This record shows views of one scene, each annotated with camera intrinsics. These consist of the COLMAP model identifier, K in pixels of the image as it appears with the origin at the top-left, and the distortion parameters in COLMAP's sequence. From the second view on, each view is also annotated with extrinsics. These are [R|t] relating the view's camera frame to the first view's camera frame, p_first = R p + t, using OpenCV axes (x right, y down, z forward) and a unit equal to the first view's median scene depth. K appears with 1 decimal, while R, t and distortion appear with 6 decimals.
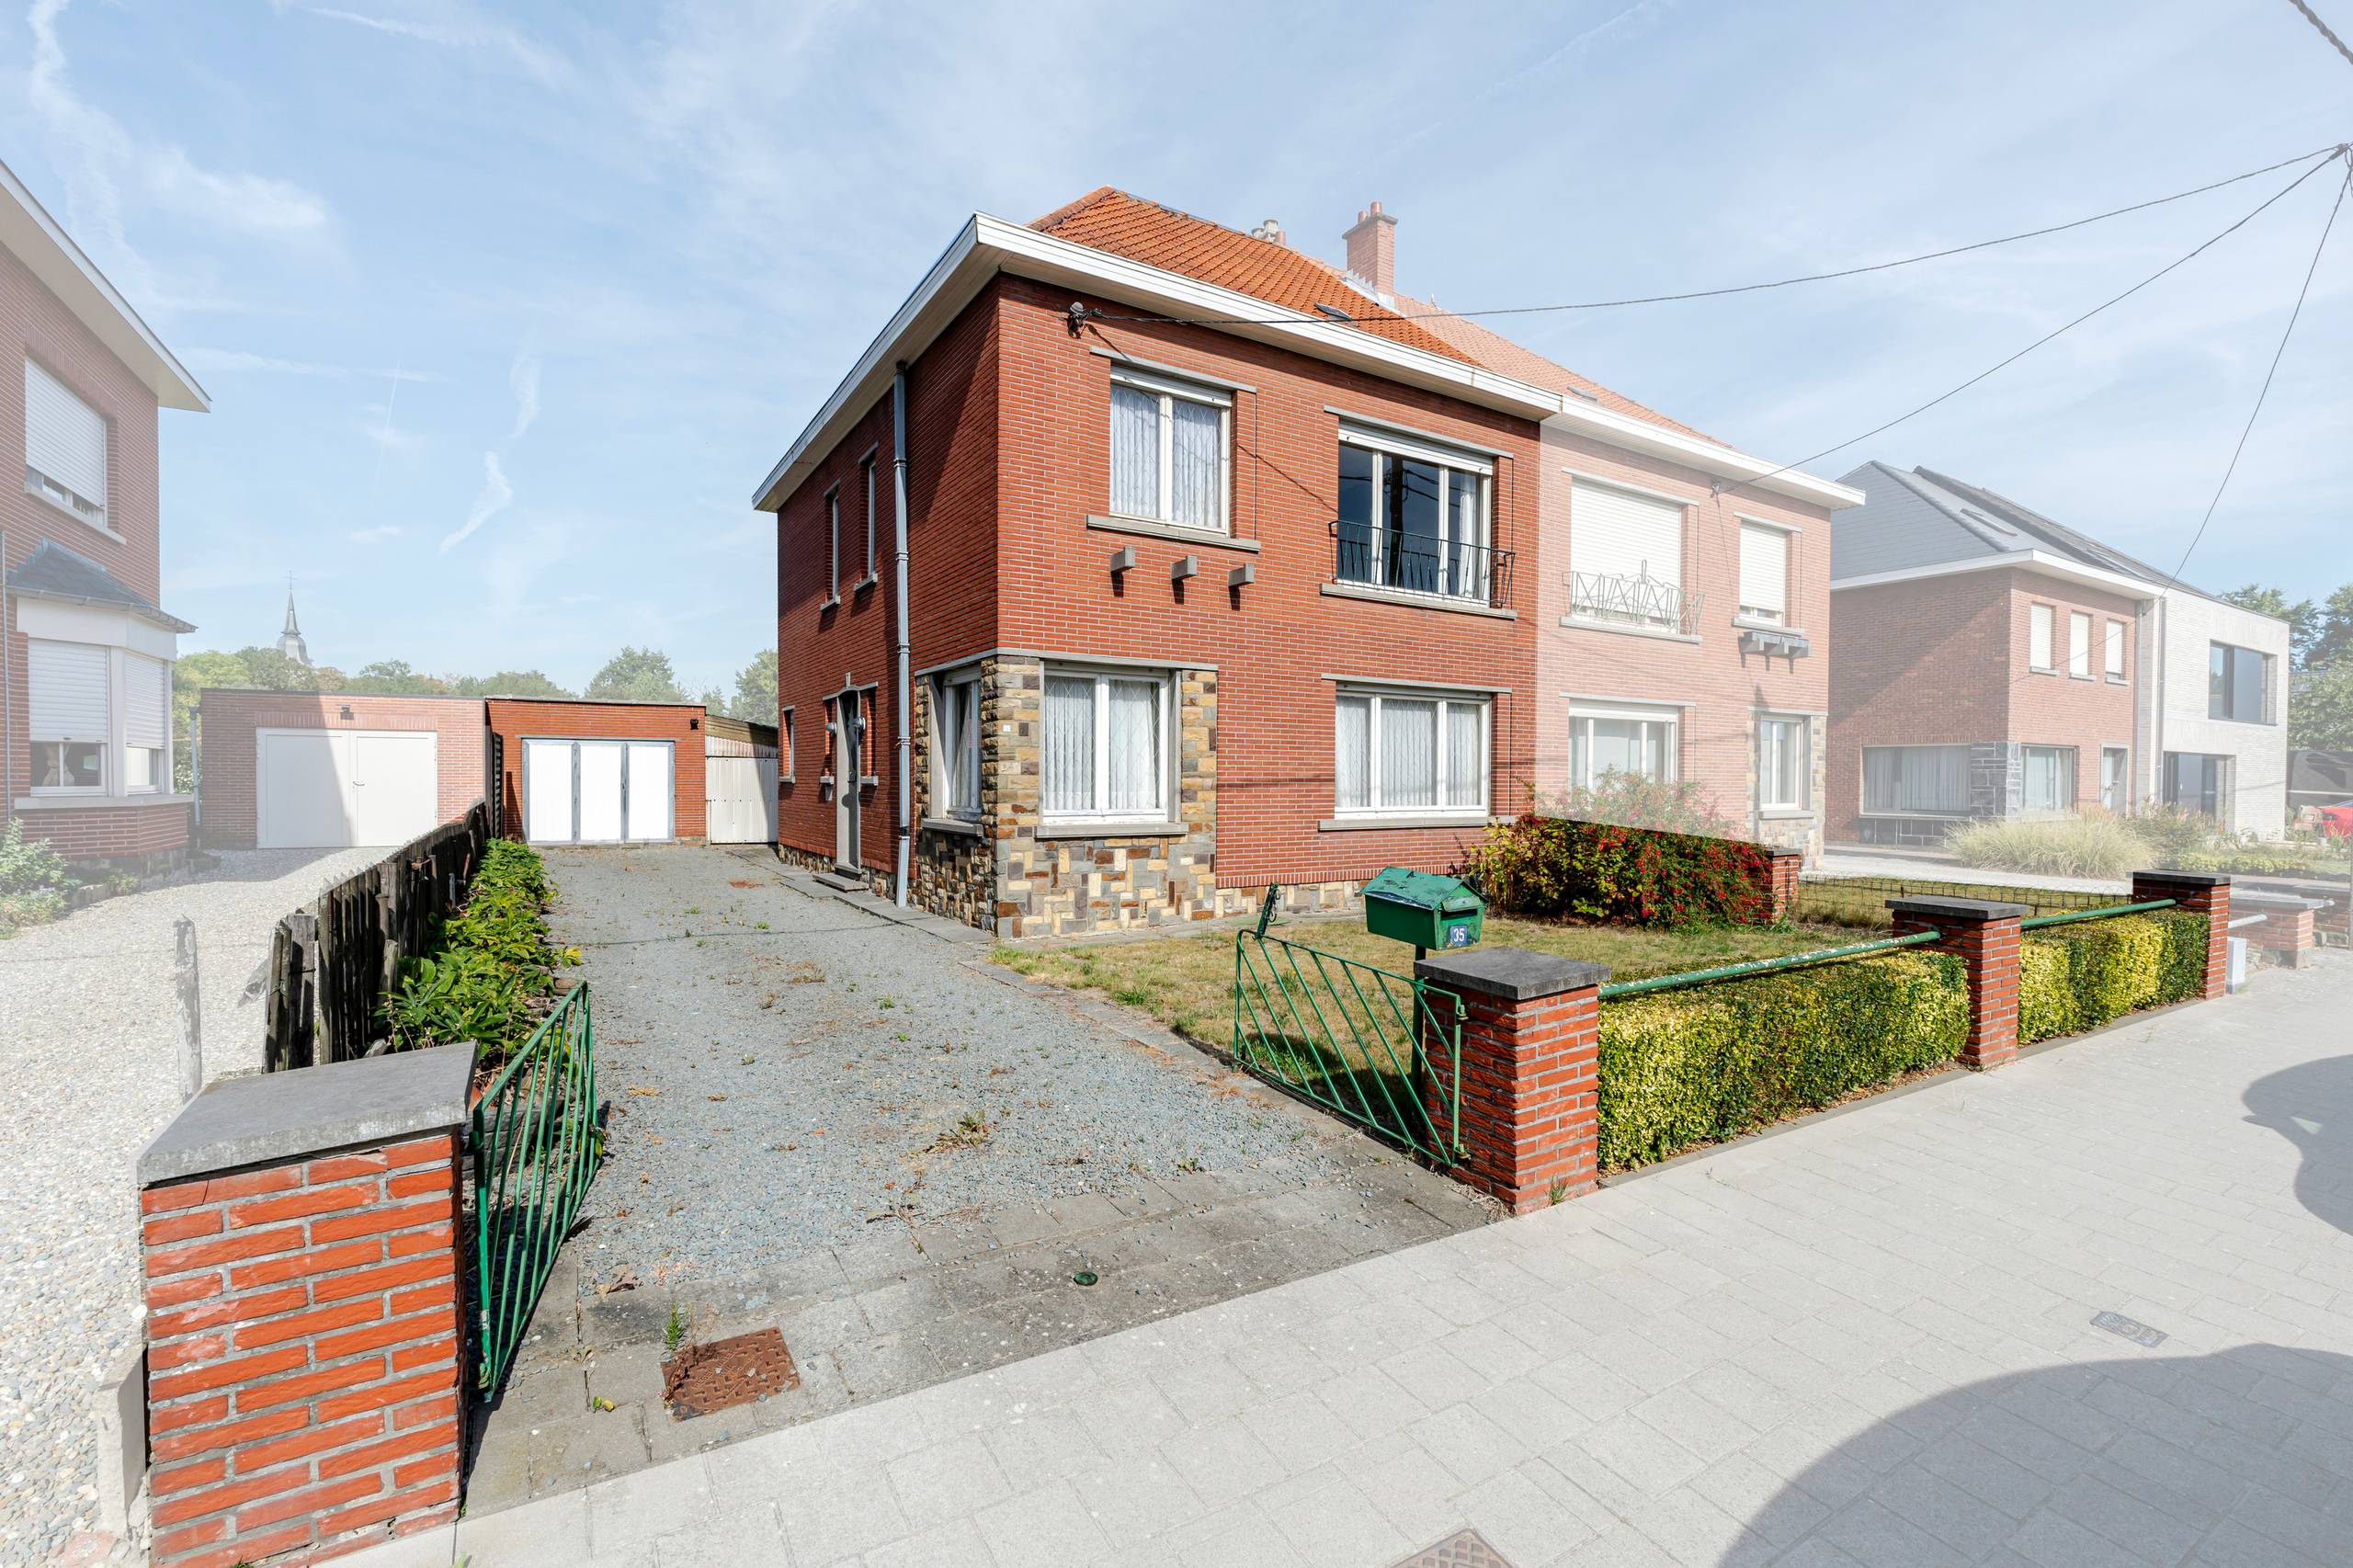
lens RADIAL K [[1040.5, 0, 1170.4], [0, 1040.5, 777.3], [0, 0, 1]] dist [-0.012669, 0.000330]
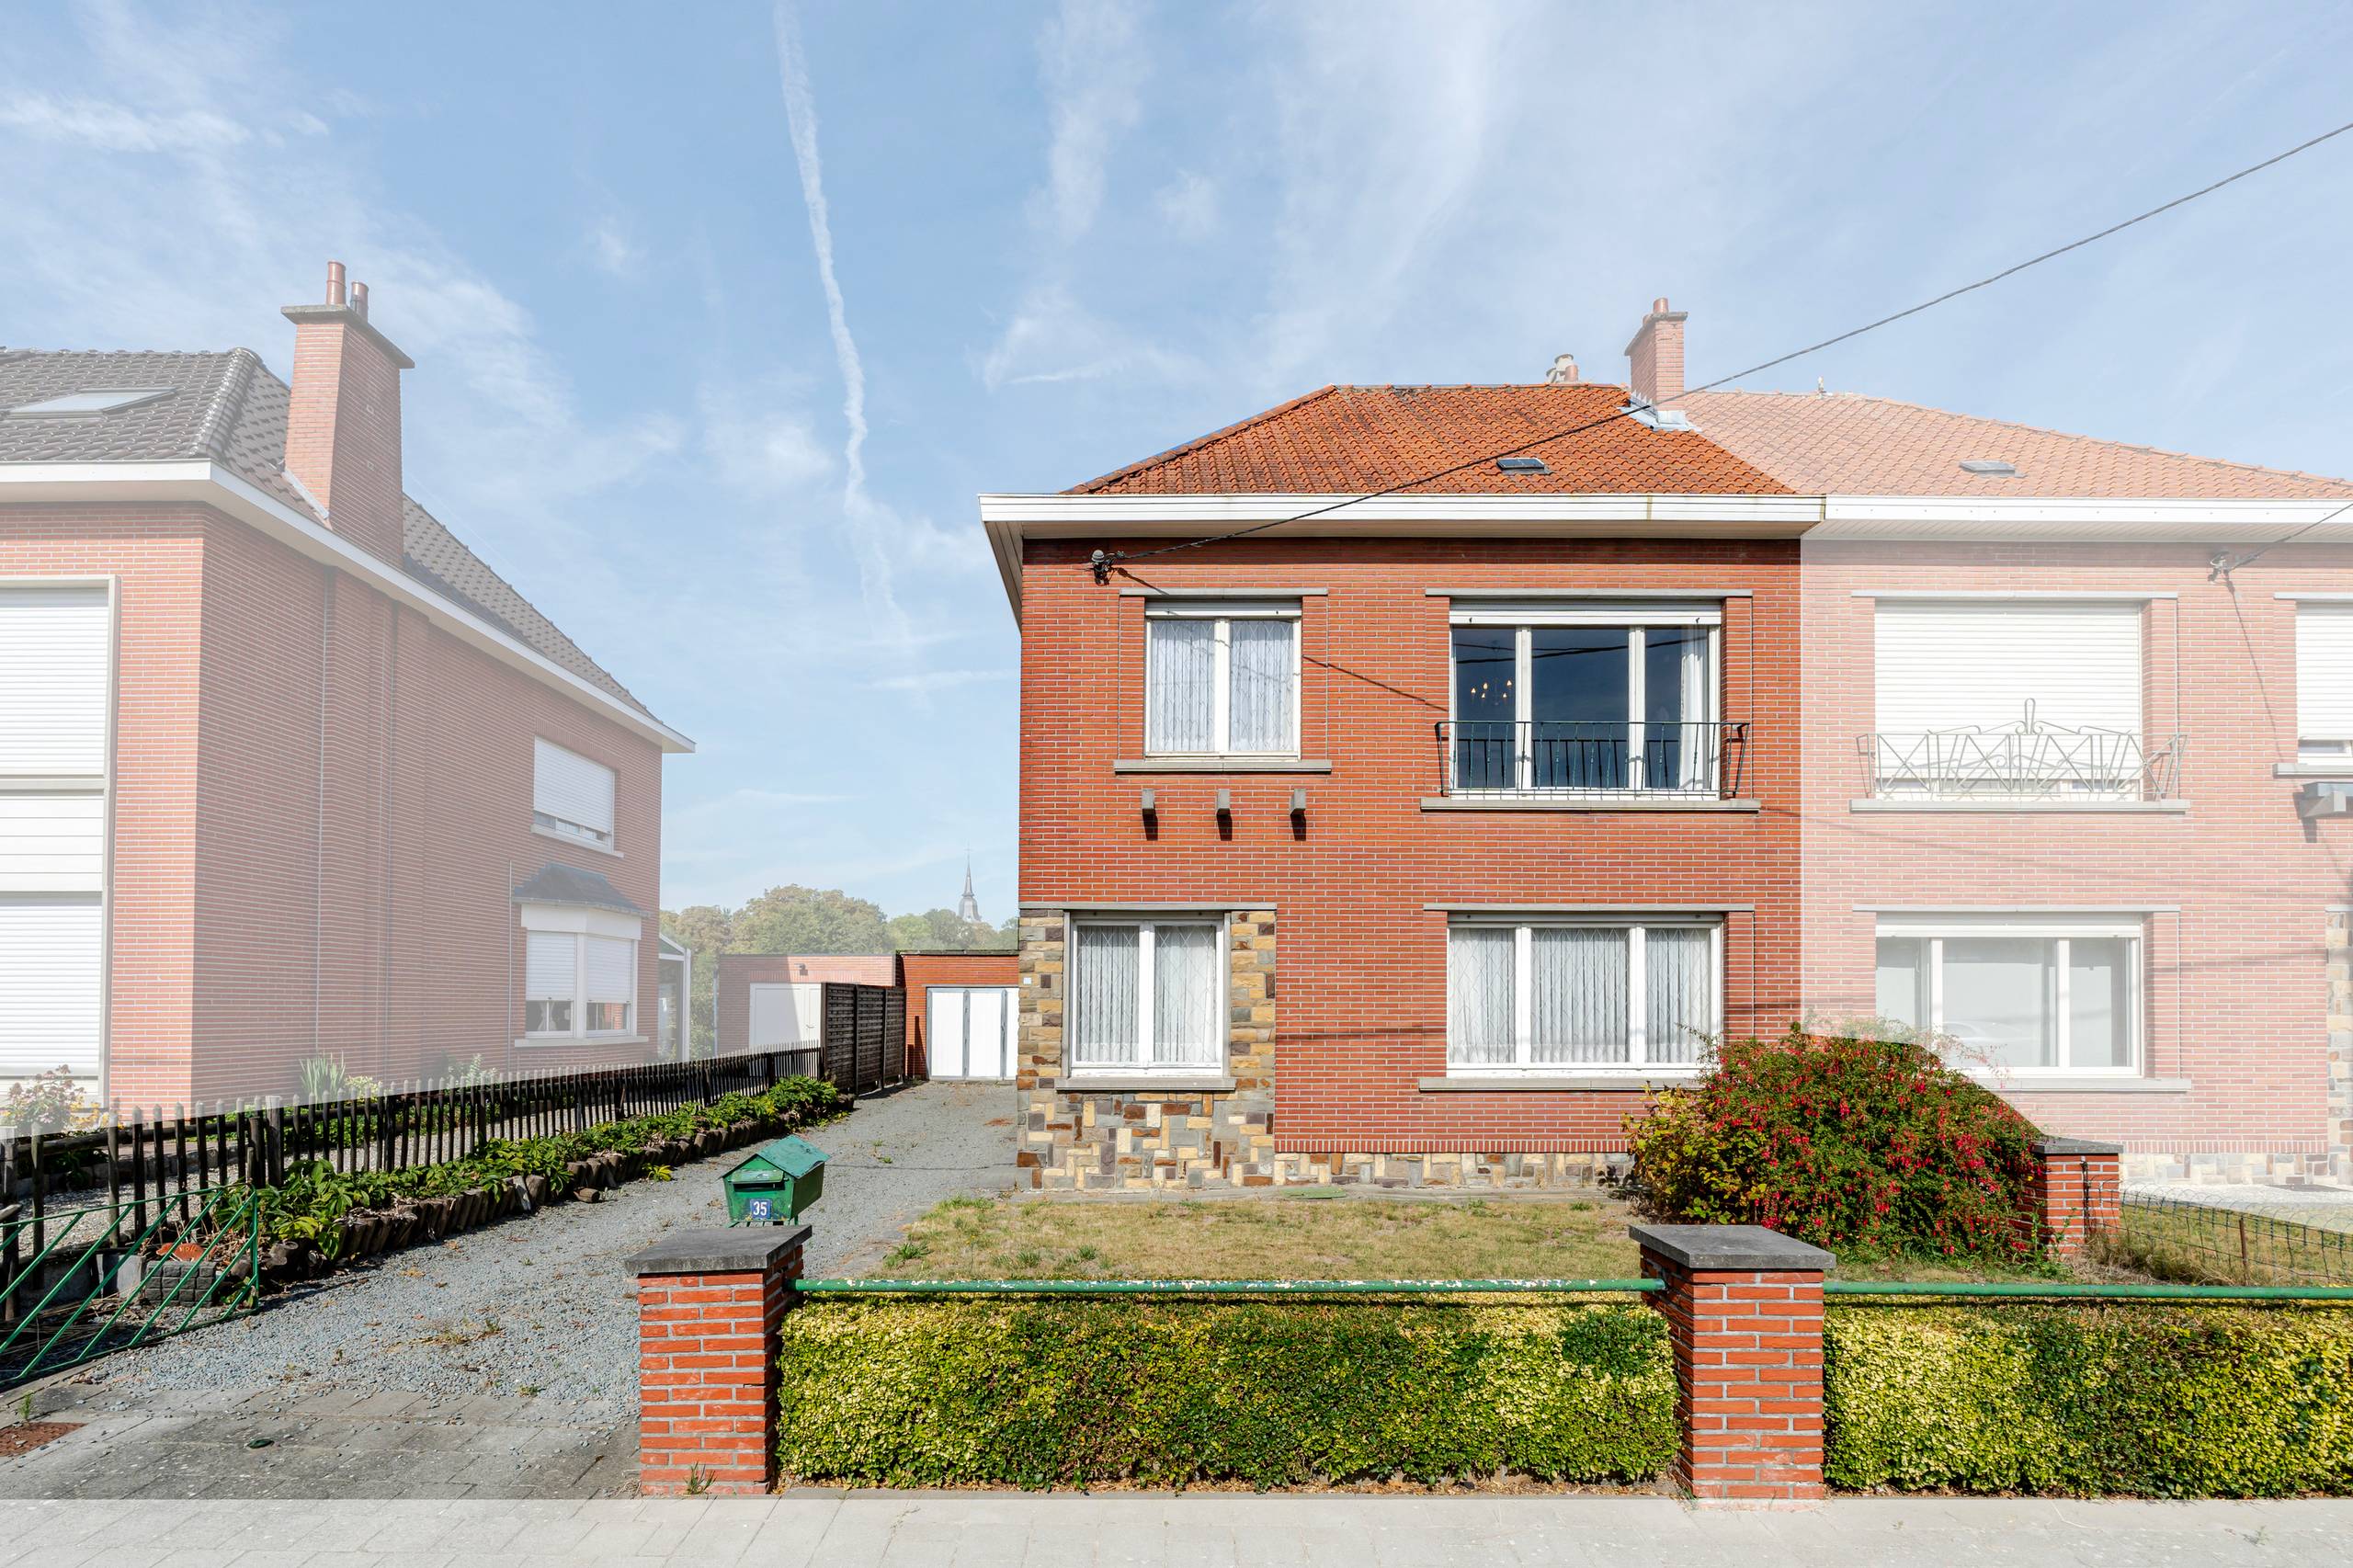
lens RADIAL K [[1132.5, 0, 1171.3], [0, 1132.5, 968.9], [0, 0, 1]] dist [-0.016539, 0.008820]
pose [[0.843024, -0.024986, -0.537295, 0.476875], [0.004729, 0.999226, -0.039047, -0.012704], [0.537855, 0.030376, 0.842490, 0.121419]]
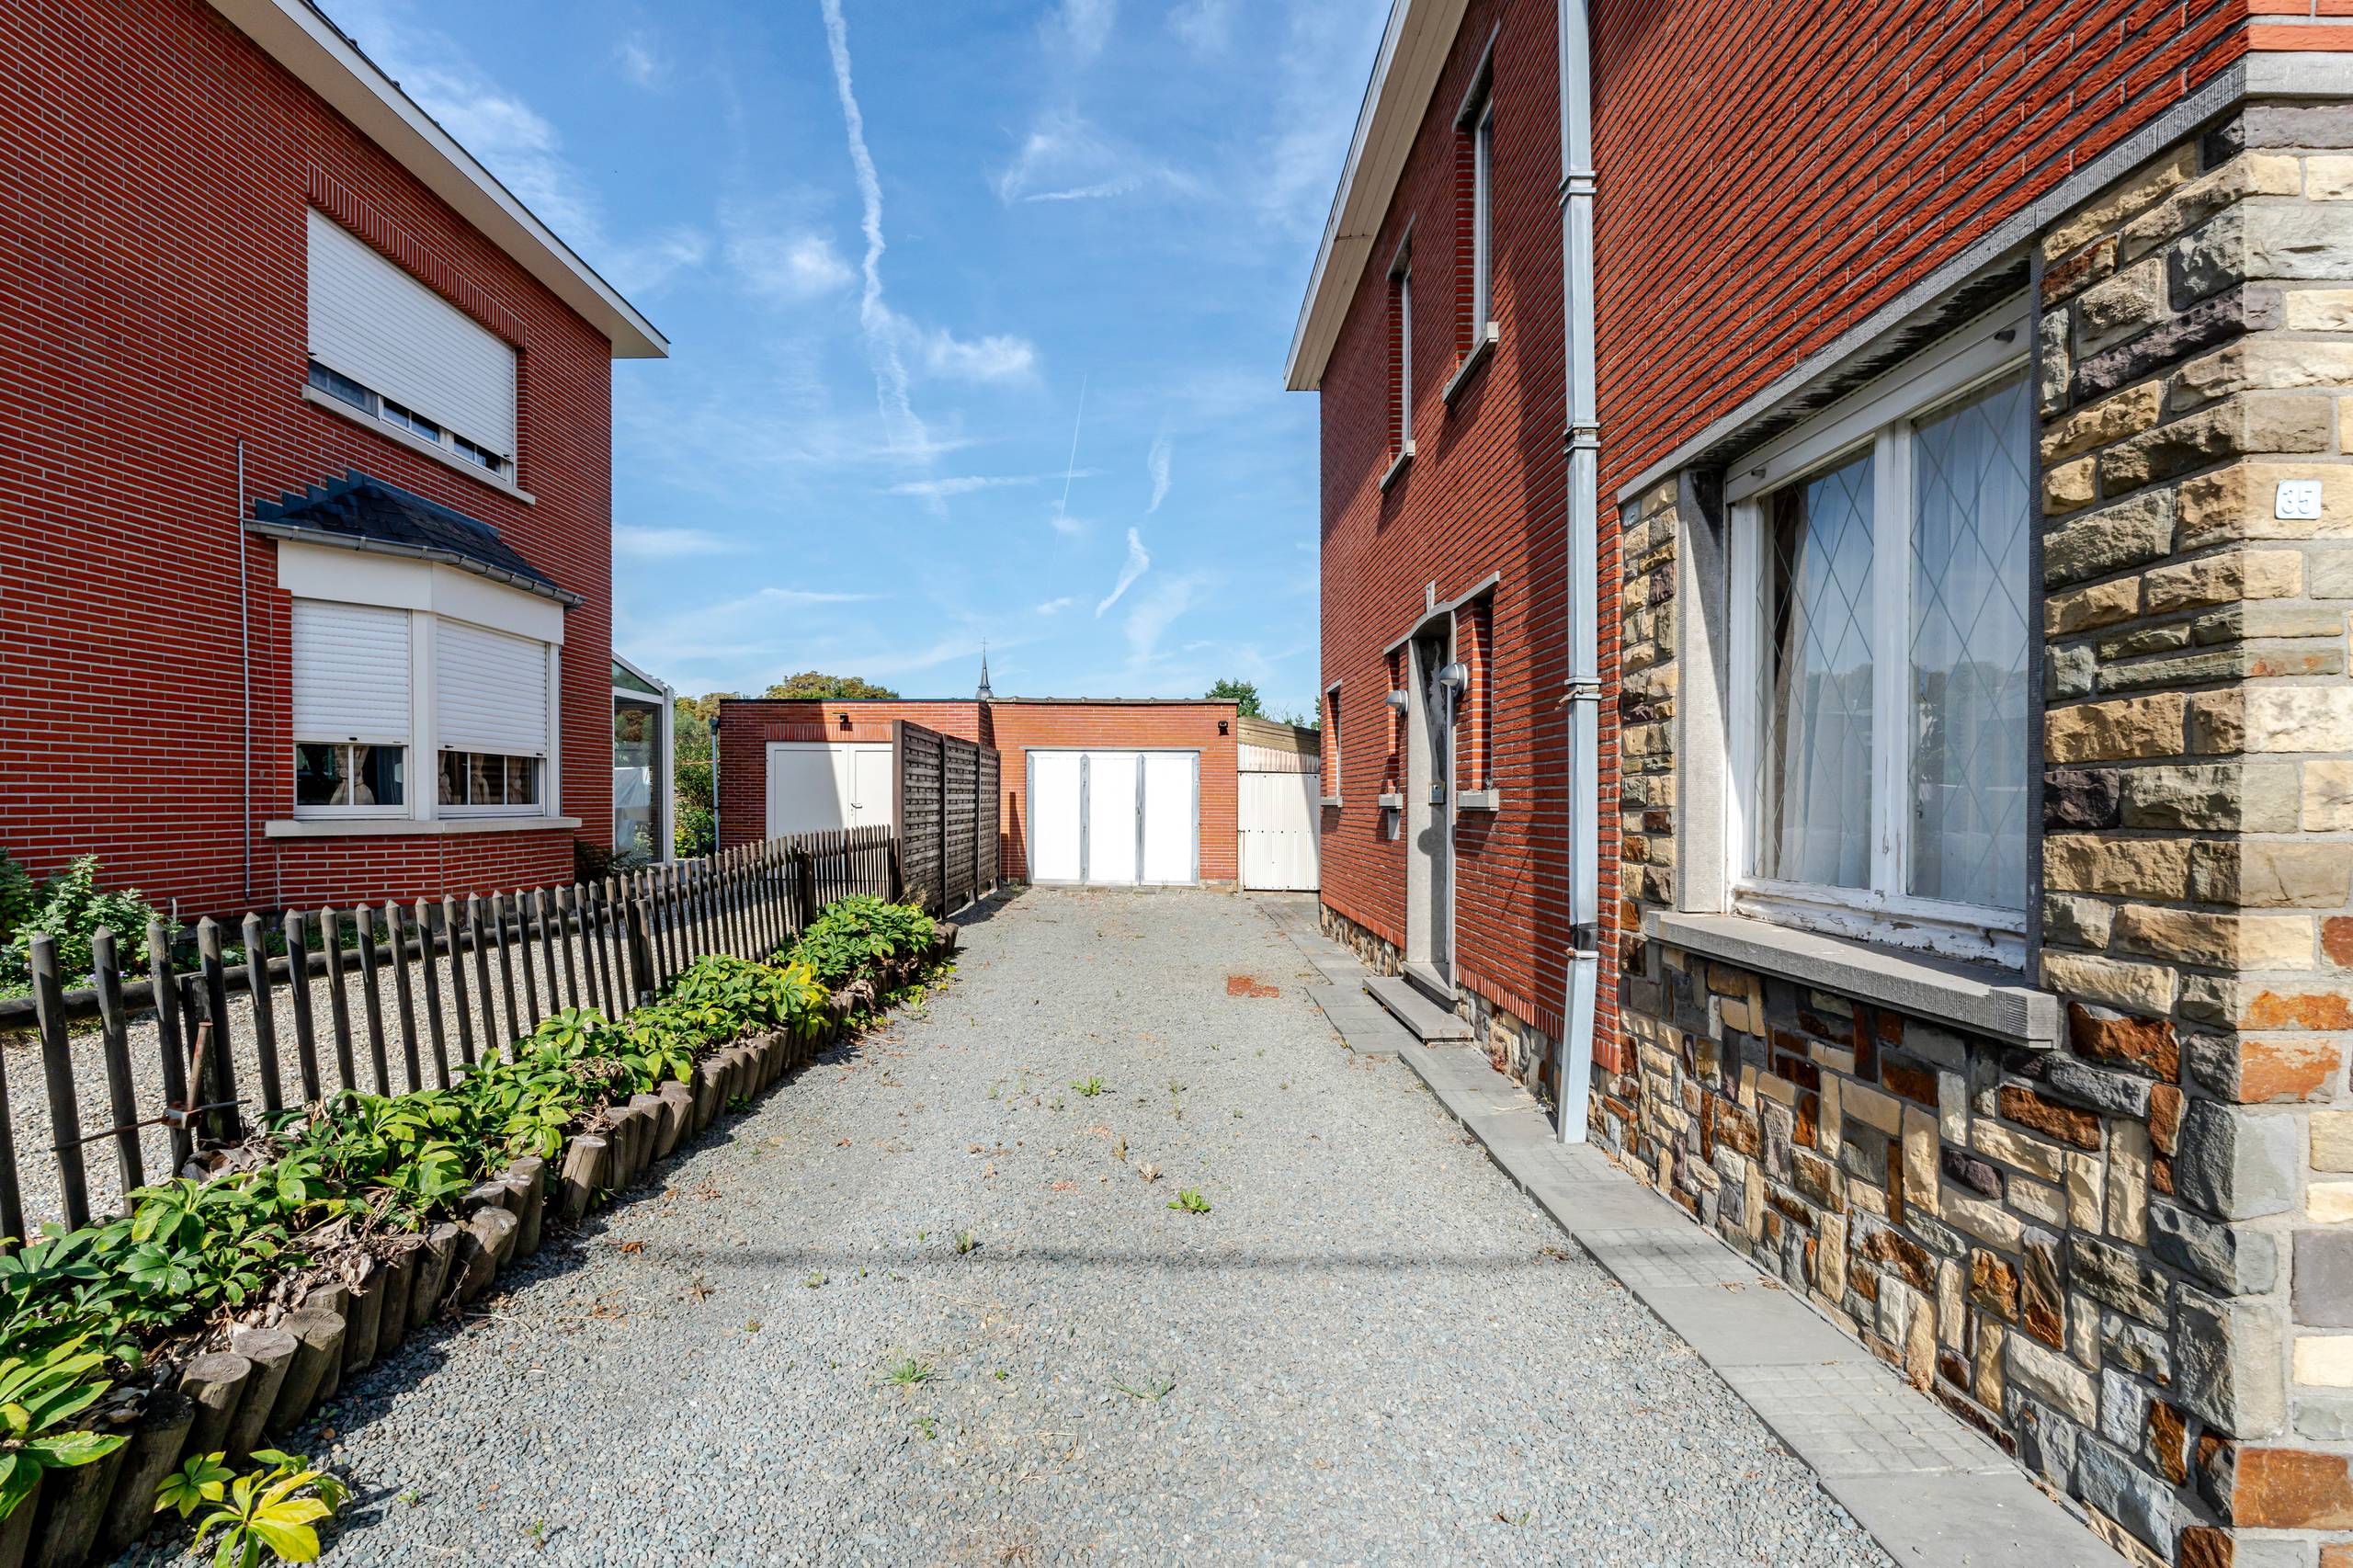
lens RADIAL K [[1009.3, 0, 1179.6], [0, 1009.3, 813.5], [0, 0, 1]] dist [-0.000746, 0.000132]
pose [[0.857518, 0.006186, -0.514416, -0.200704], [-0.001553, 0.999954, 0.009437, 0.005565], [0.514451, -0.007294, 0.857489, 0.639804]]
